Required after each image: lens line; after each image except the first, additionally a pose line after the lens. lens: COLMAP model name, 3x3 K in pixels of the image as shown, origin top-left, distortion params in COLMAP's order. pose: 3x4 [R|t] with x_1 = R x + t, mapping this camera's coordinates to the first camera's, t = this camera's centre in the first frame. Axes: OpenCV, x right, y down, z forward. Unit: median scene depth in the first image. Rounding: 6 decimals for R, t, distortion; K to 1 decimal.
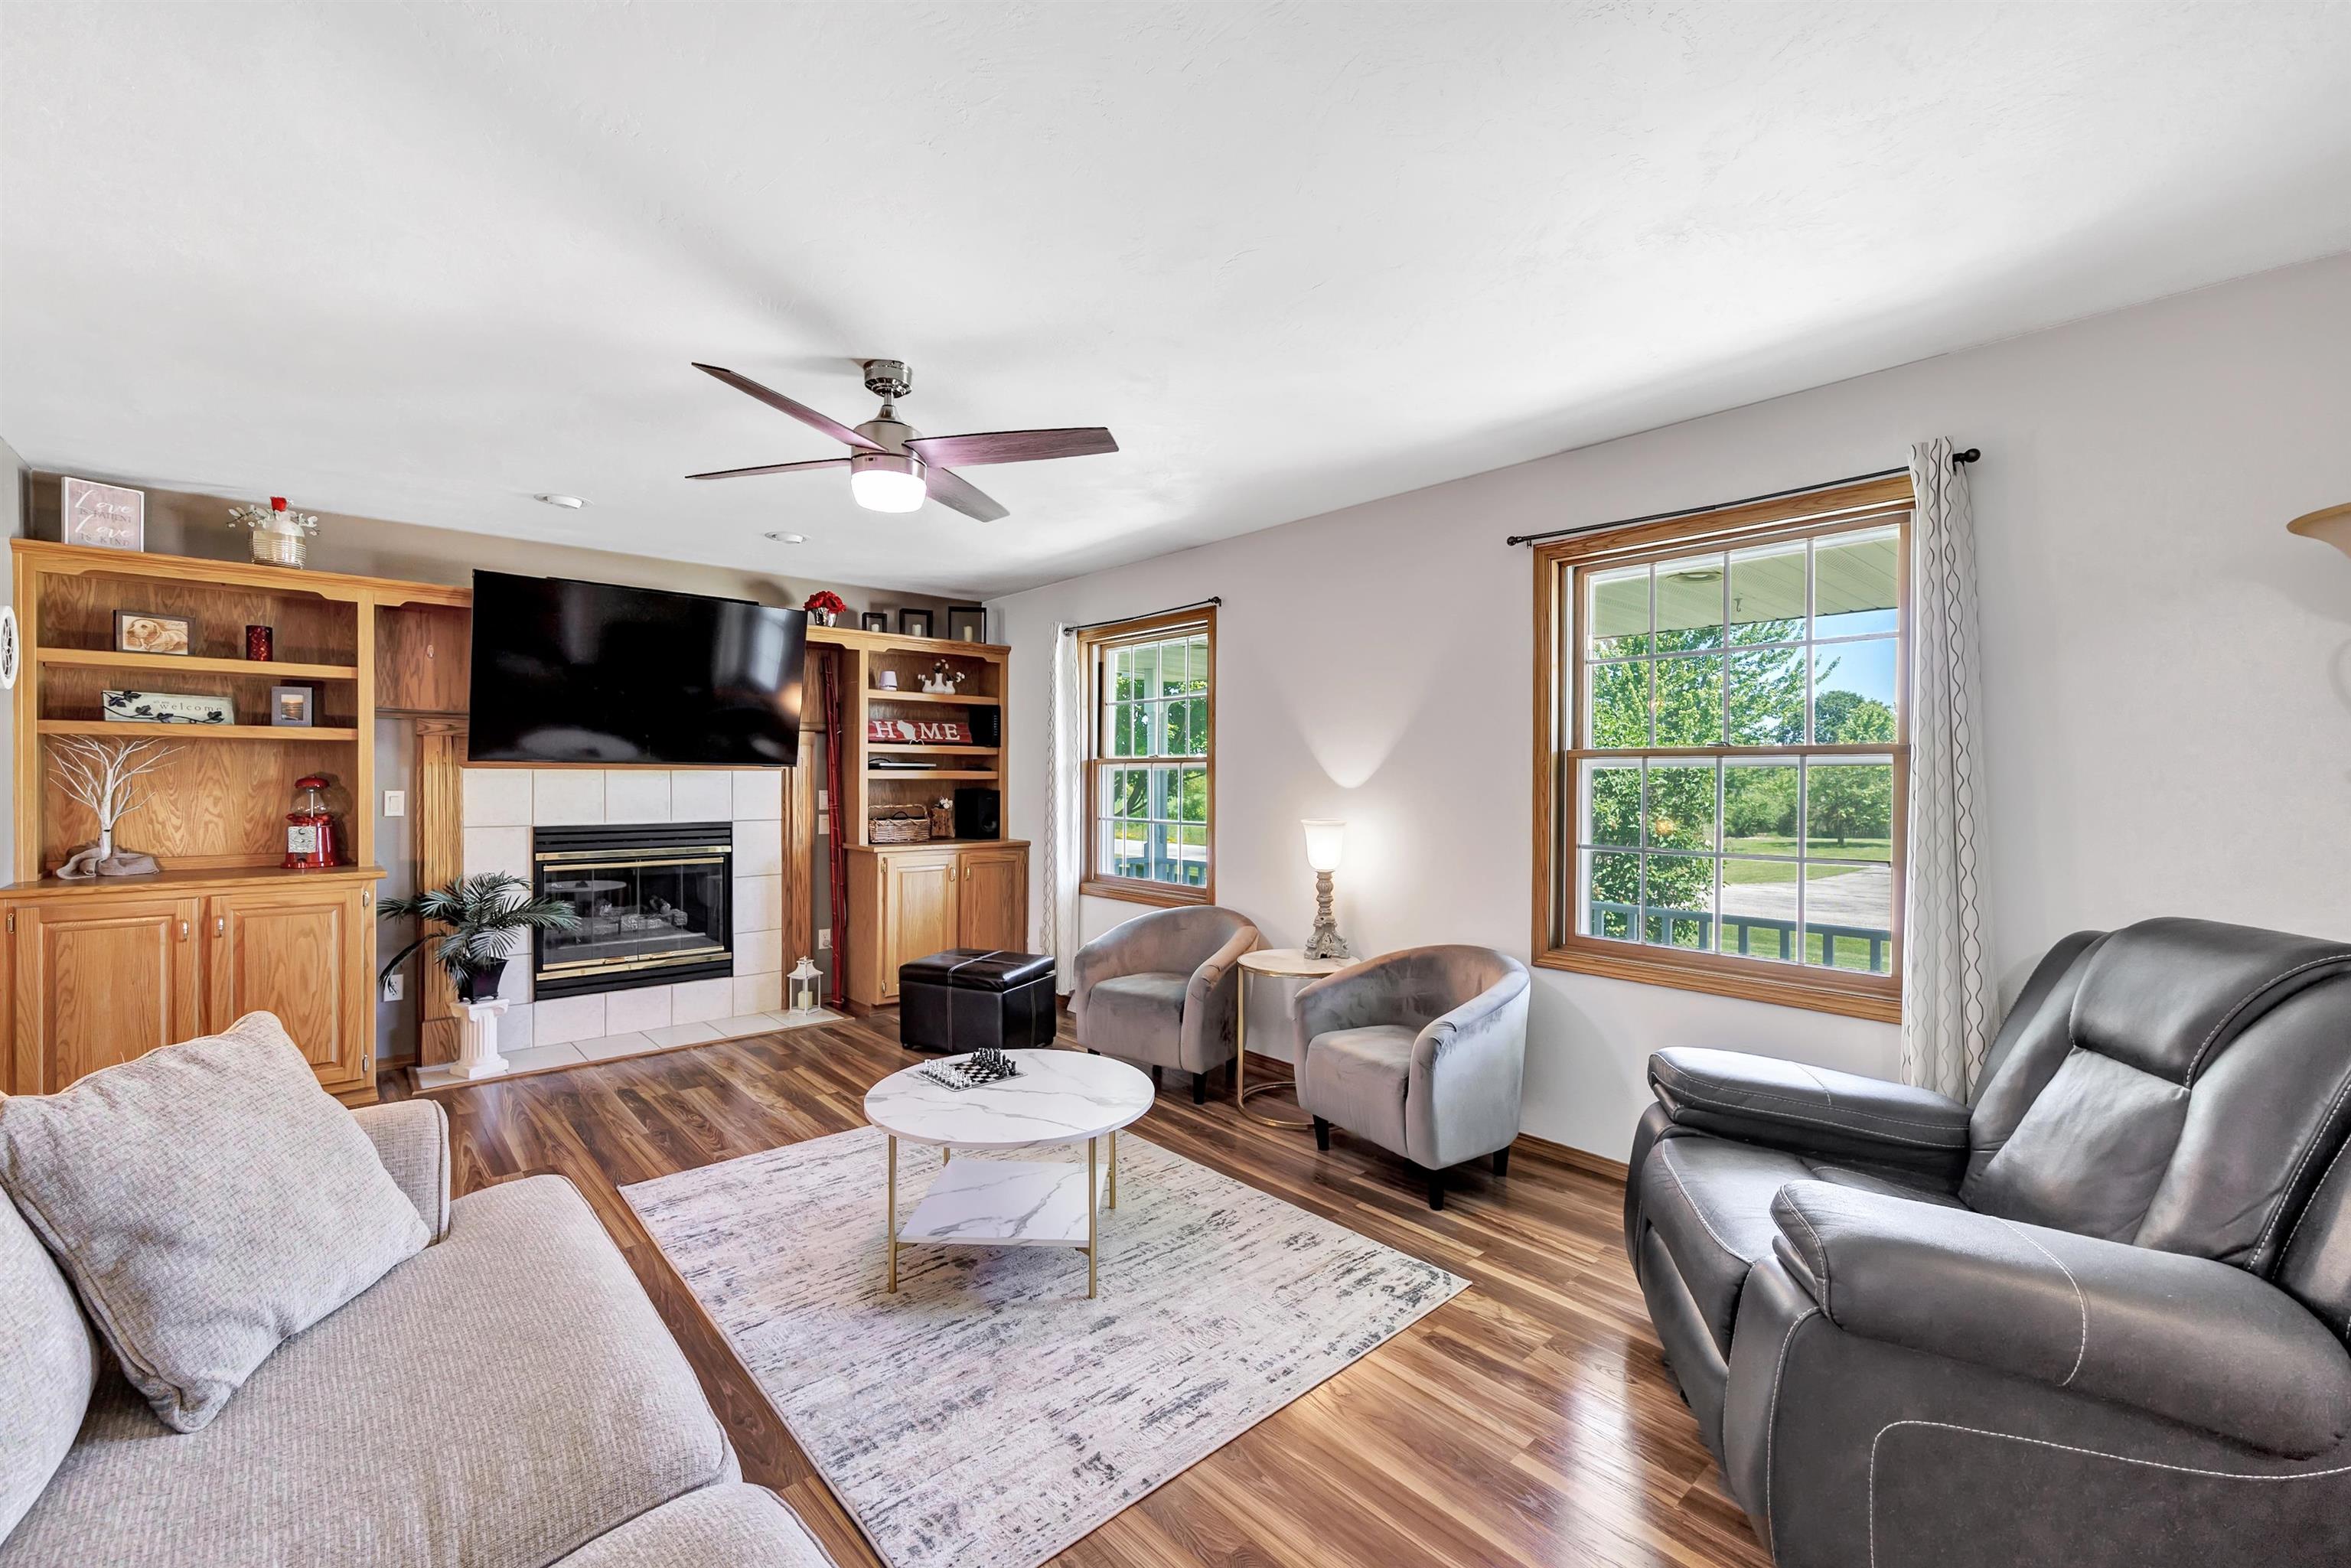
lens RADIAL K [[949.1, 0, 1228.4], [0, 949.1, 785.7], [0, 0, 1]] dist [0.010980, -0.000252]
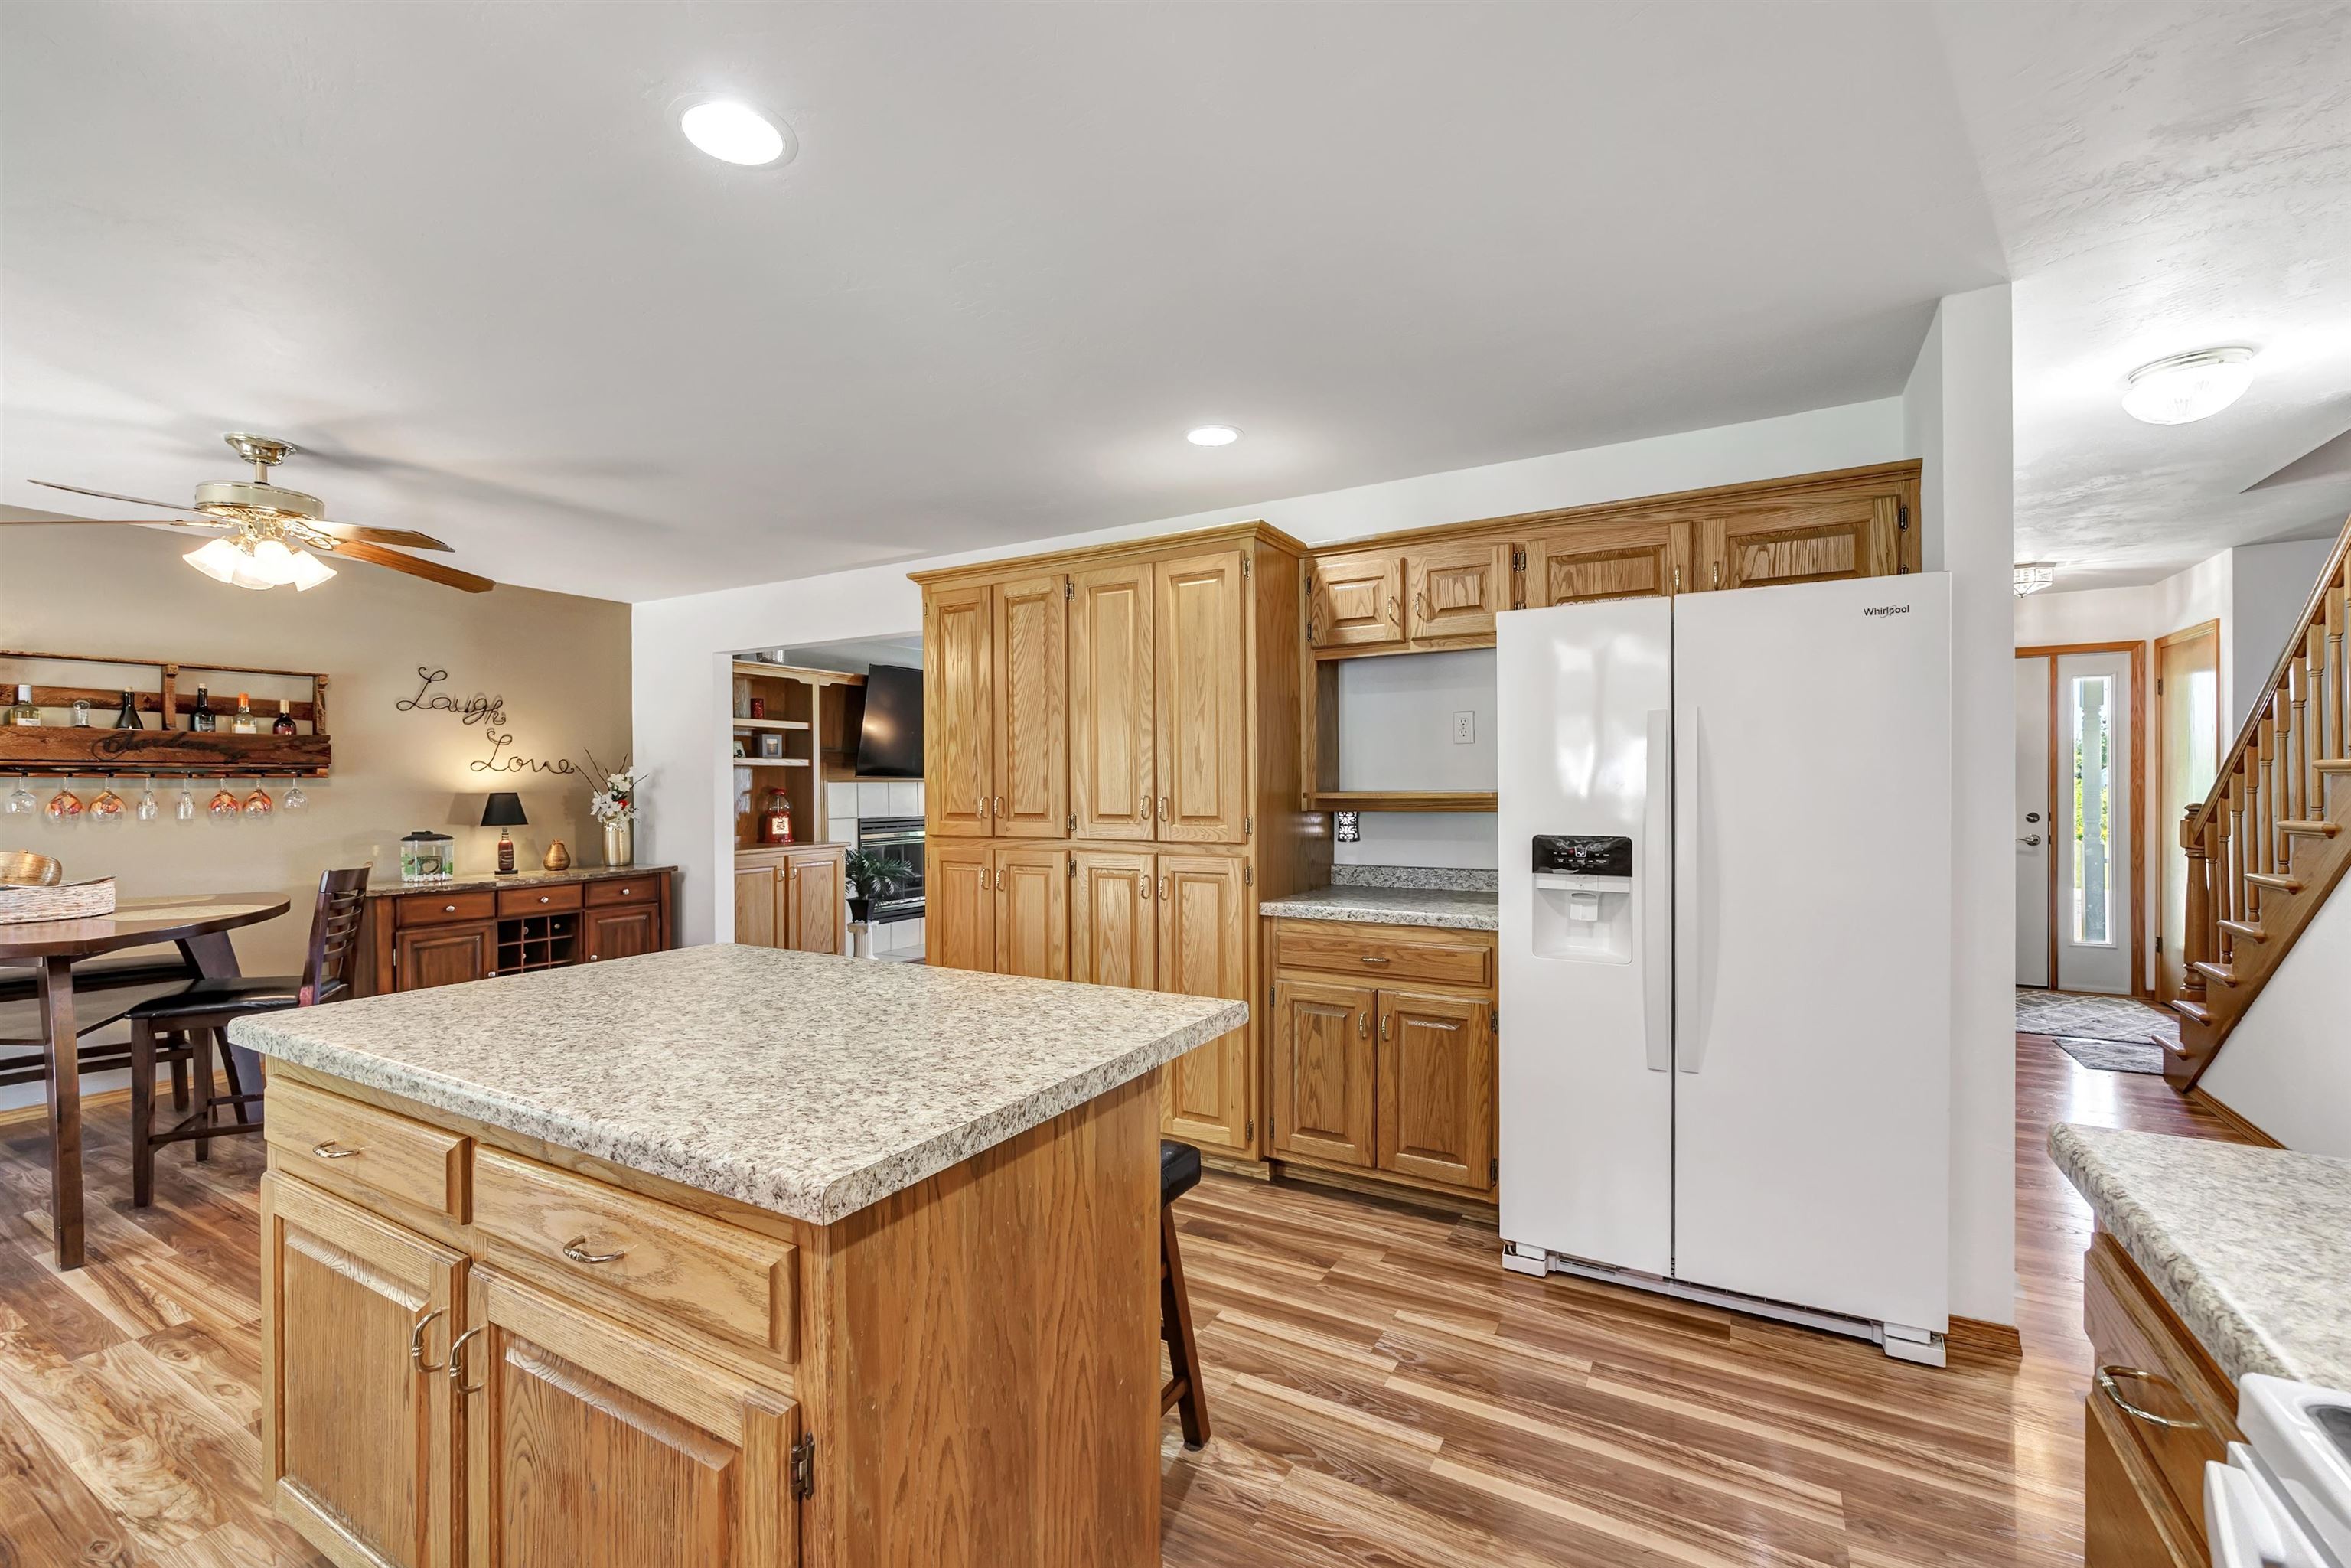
lens RADIAL K [[949.1, 0, 1176.2], [0, 949.1, 788.8], [0, 0, 1]] dist [0.010980, -0.000252]
pose [[0.965576, -0.011300, 0.259874, -0.730287], [0.014318, 0.999850, -0.009721, 0.018398], [-0.259726, 0.013108, 0.965594, -0.783074]]
